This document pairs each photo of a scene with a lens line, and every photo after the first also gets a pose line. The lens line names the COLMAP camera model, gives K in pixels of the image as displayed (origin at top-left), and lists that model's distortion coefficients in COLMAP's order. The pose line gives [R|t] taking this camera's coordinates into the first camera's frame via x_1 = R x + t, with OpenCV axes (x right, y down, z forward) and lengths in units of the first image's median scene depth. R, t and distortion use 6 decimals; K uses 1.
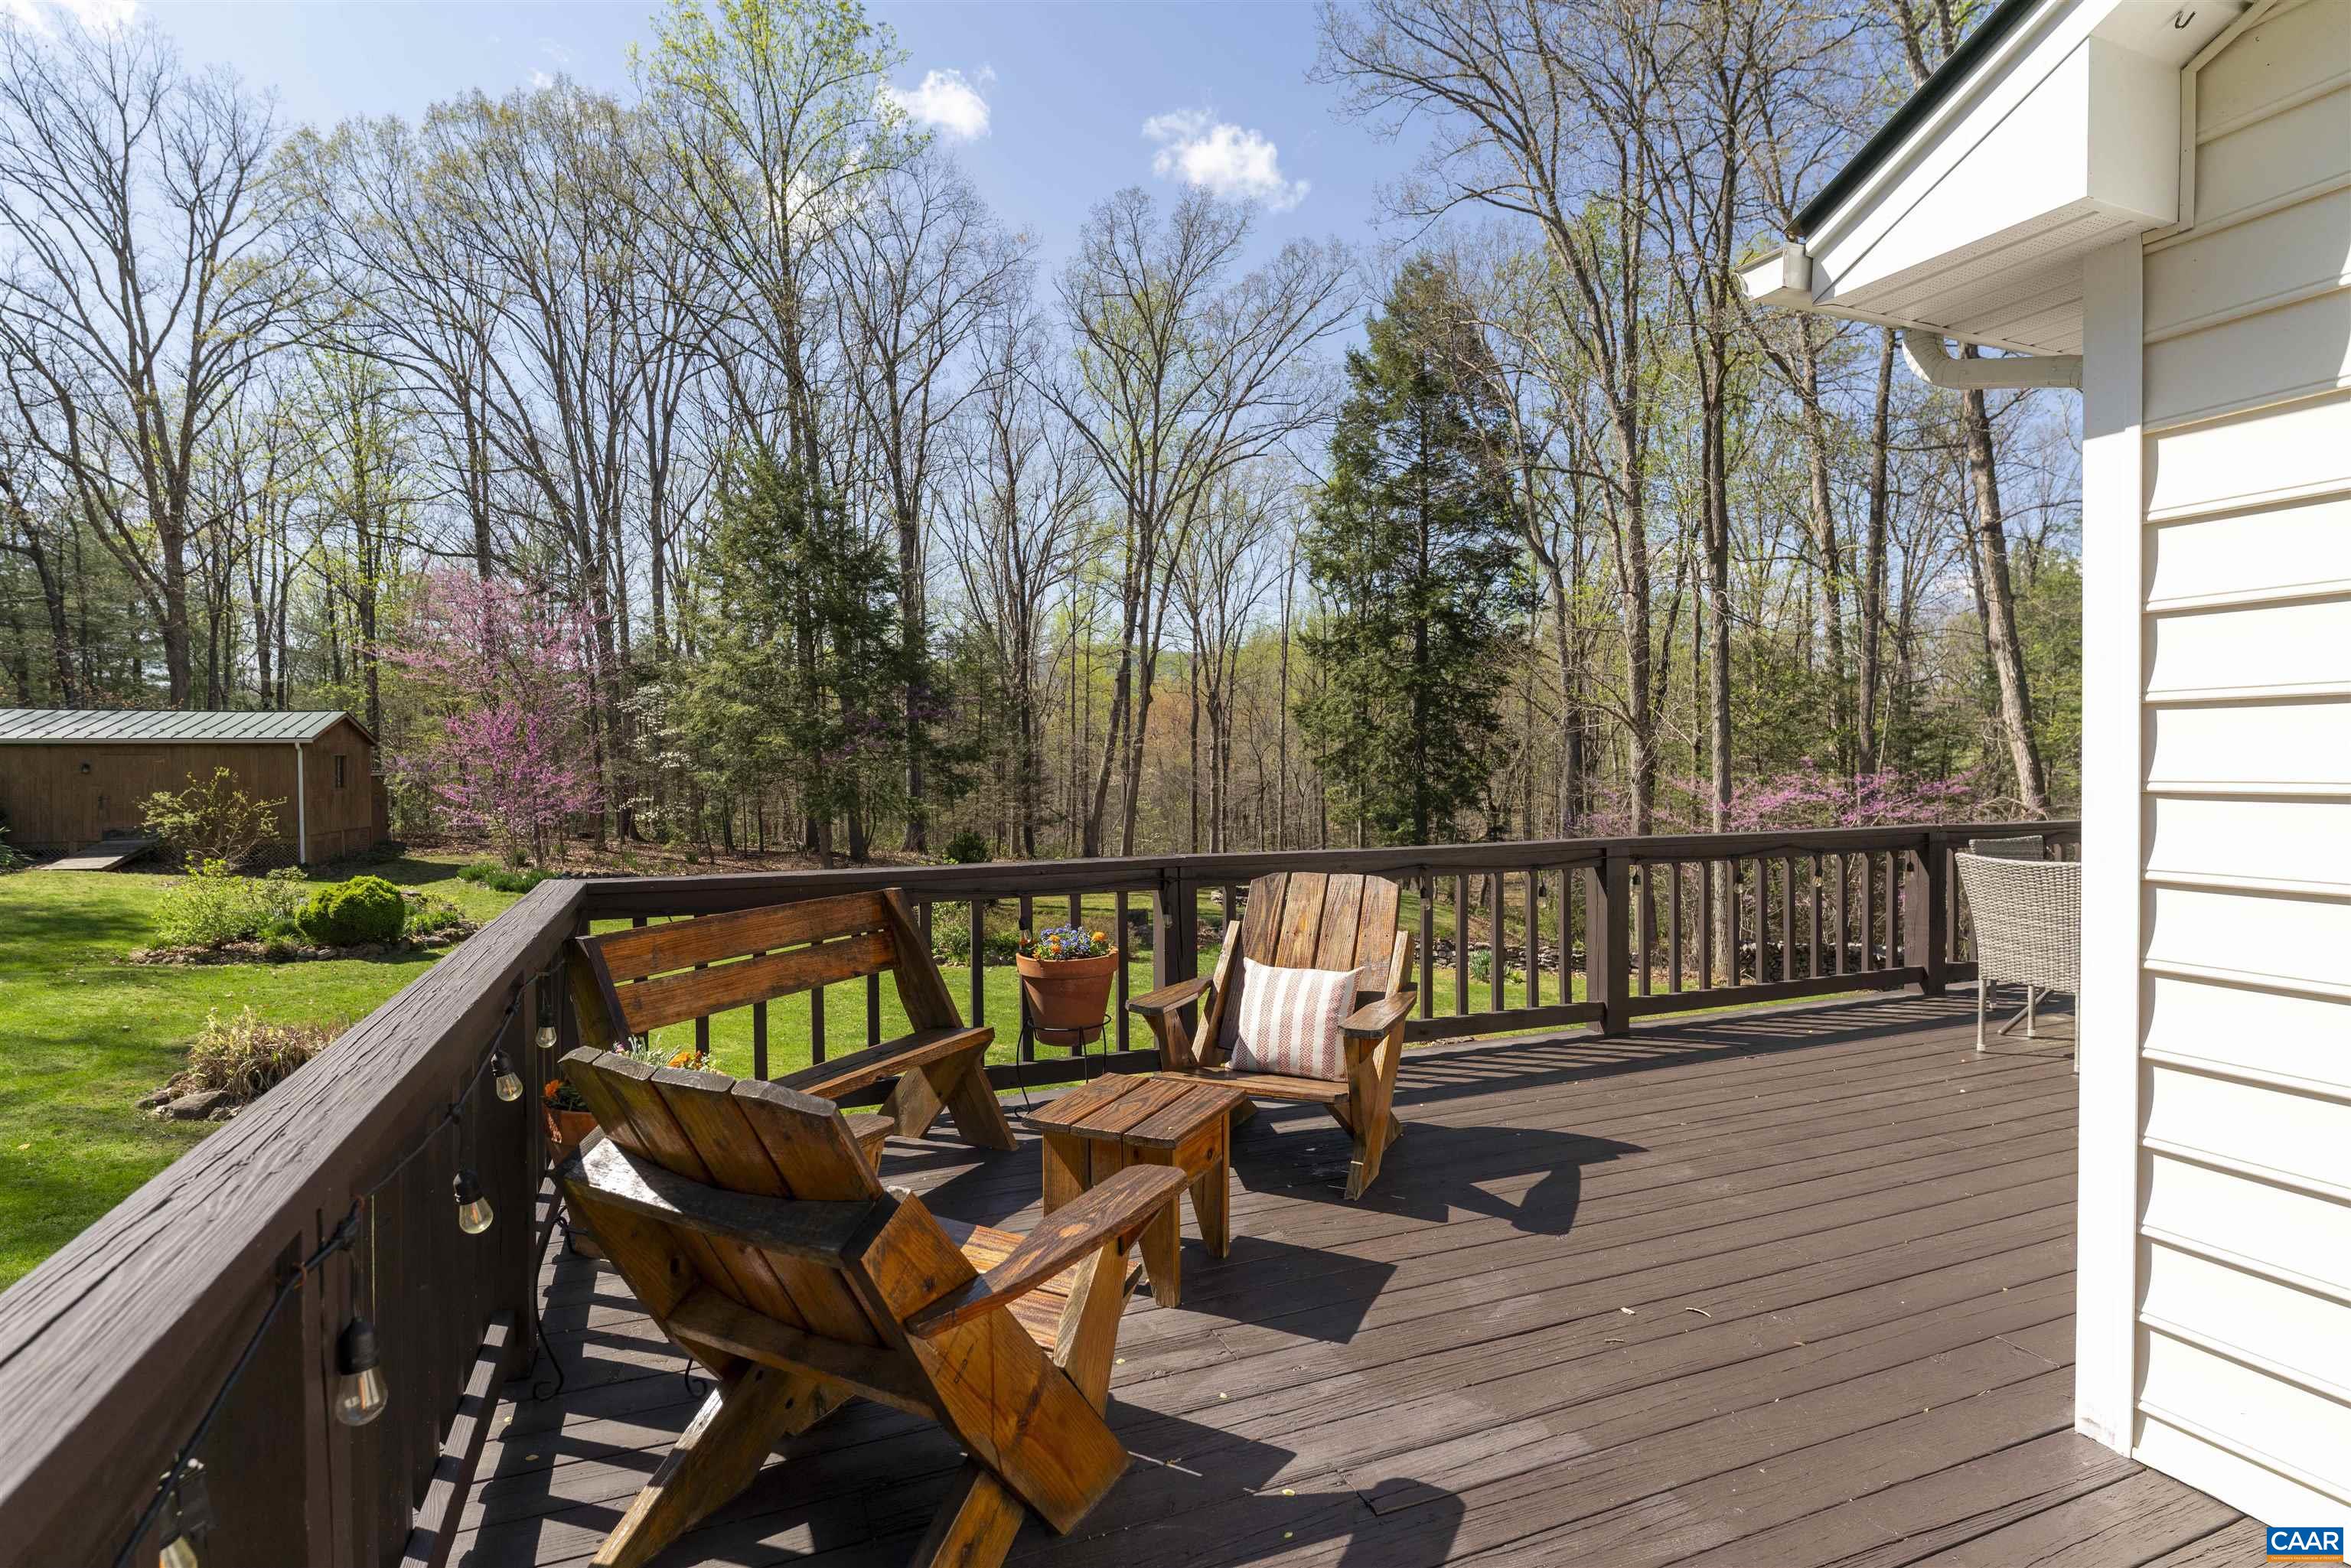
lens RADIAL K [[1141.8, 0, 1164.7], [0, 1141.8, 789.3], [0, 0, 1]] dist [-0.003436, -0.000271]
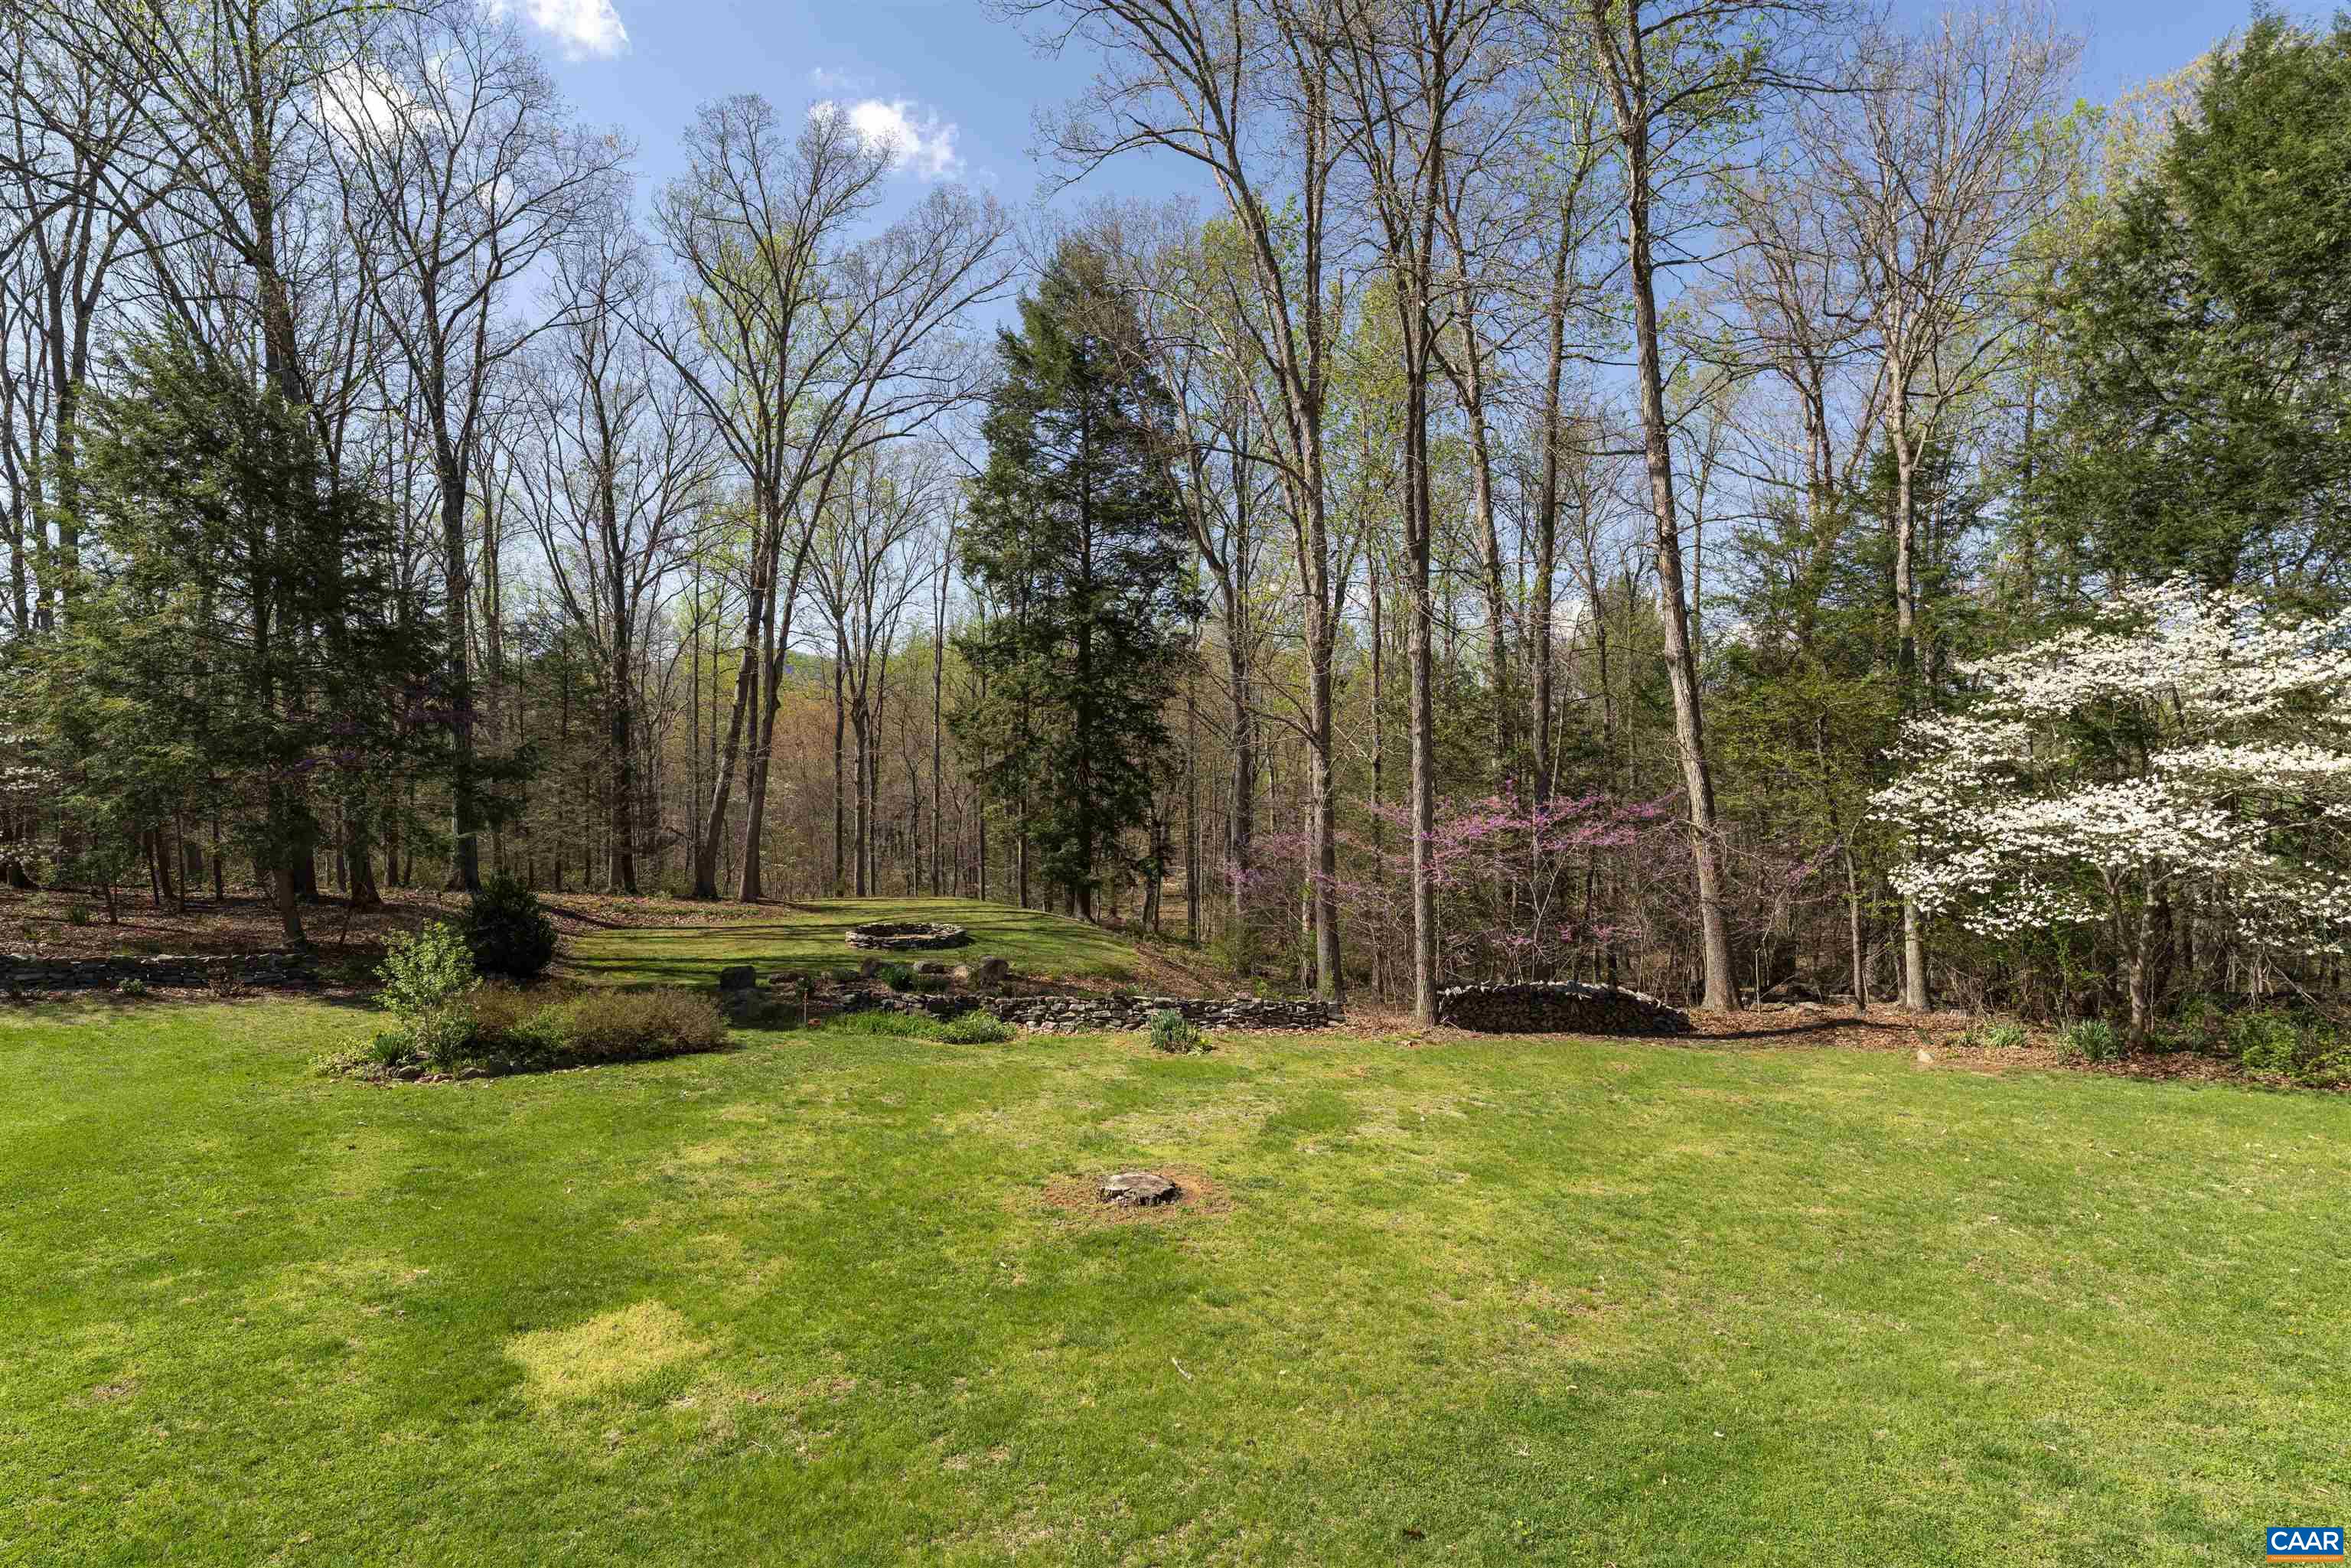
lens RADIAL K [[1141.8, 0, 1164.7], [0, 1141.8, 789.3], [0, 0, 1]] dist [-0.003436, -0.000271]
pose [[0.956929, -0.003315, 0.290304, 0.016331], [0.006048, 0.999945, -0.008517, -0.005676], [-0.290260, 0.009905, 0.956897, 0.089725]]
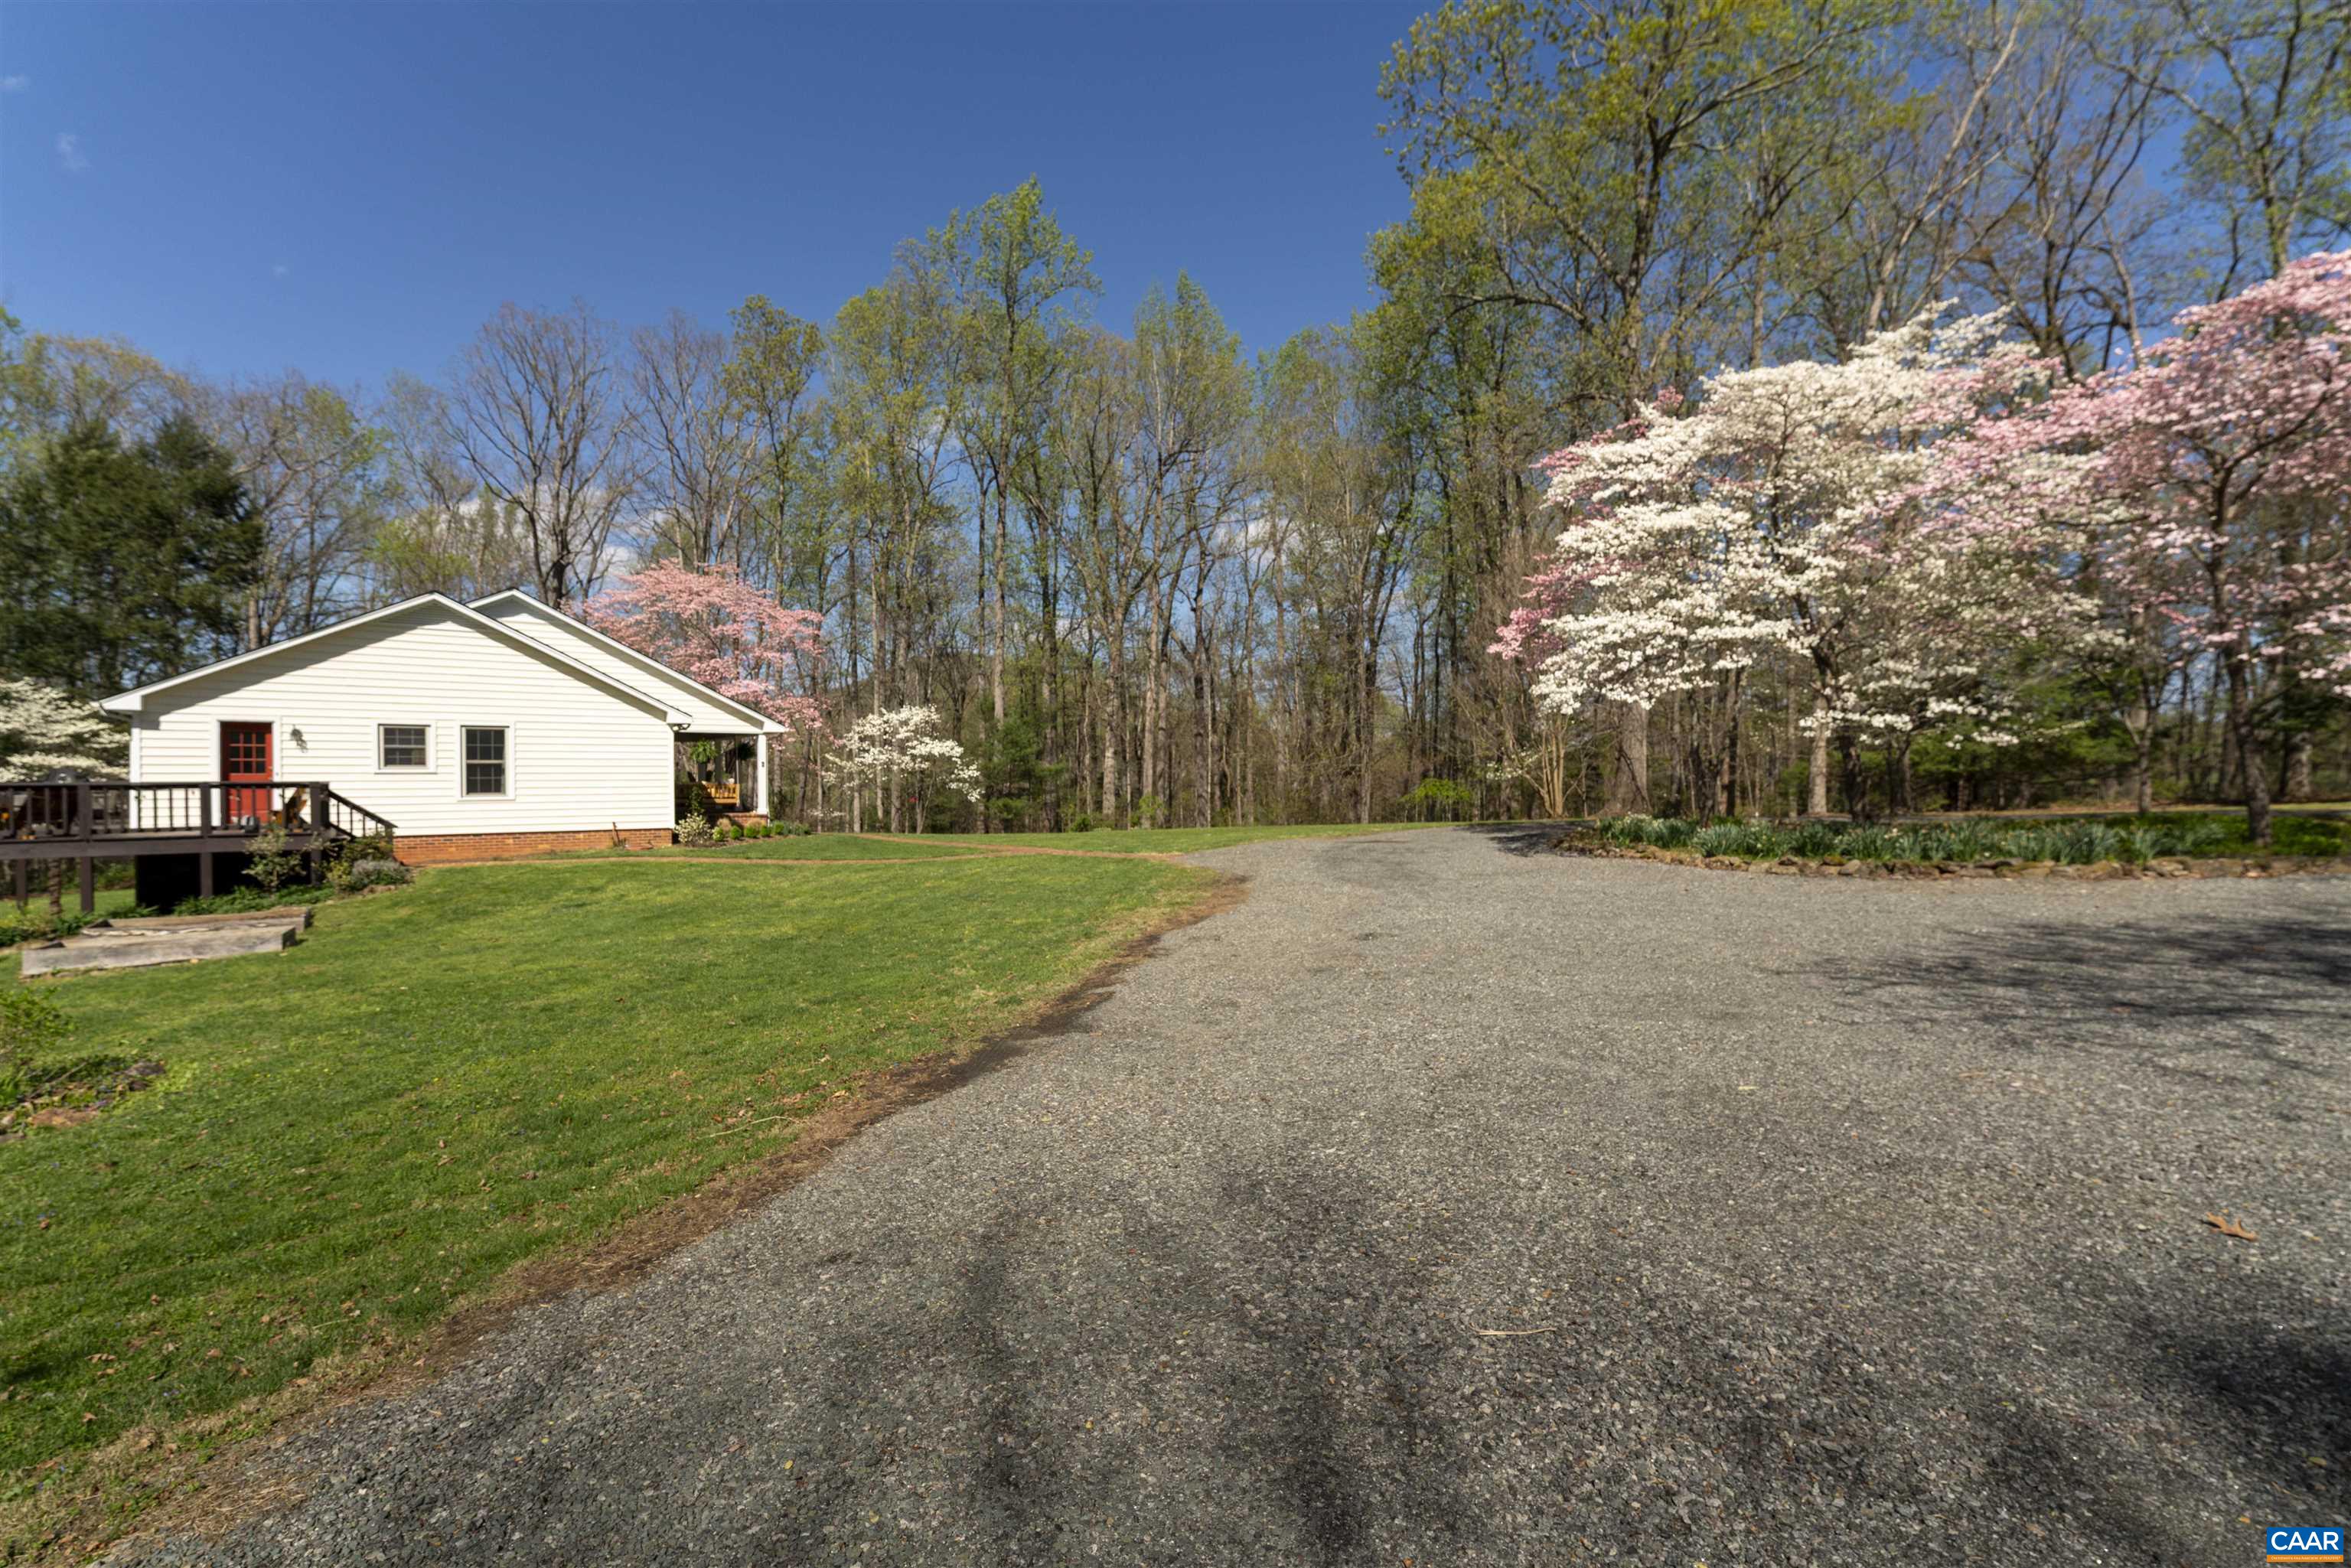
lens RADIAL K [[1029.4, 0, 1175.5], [0, 1029.4, 784.0], [0, 0, 1]] dist [0.001370, 0.000197]
pose [[-0.220649, -0.003728, 0.975346, -0.386849], [0.025307, 0.999634, 0.009546, 0.010626], [-0.975025, 0.026790, -0.220474, -0.226395]]
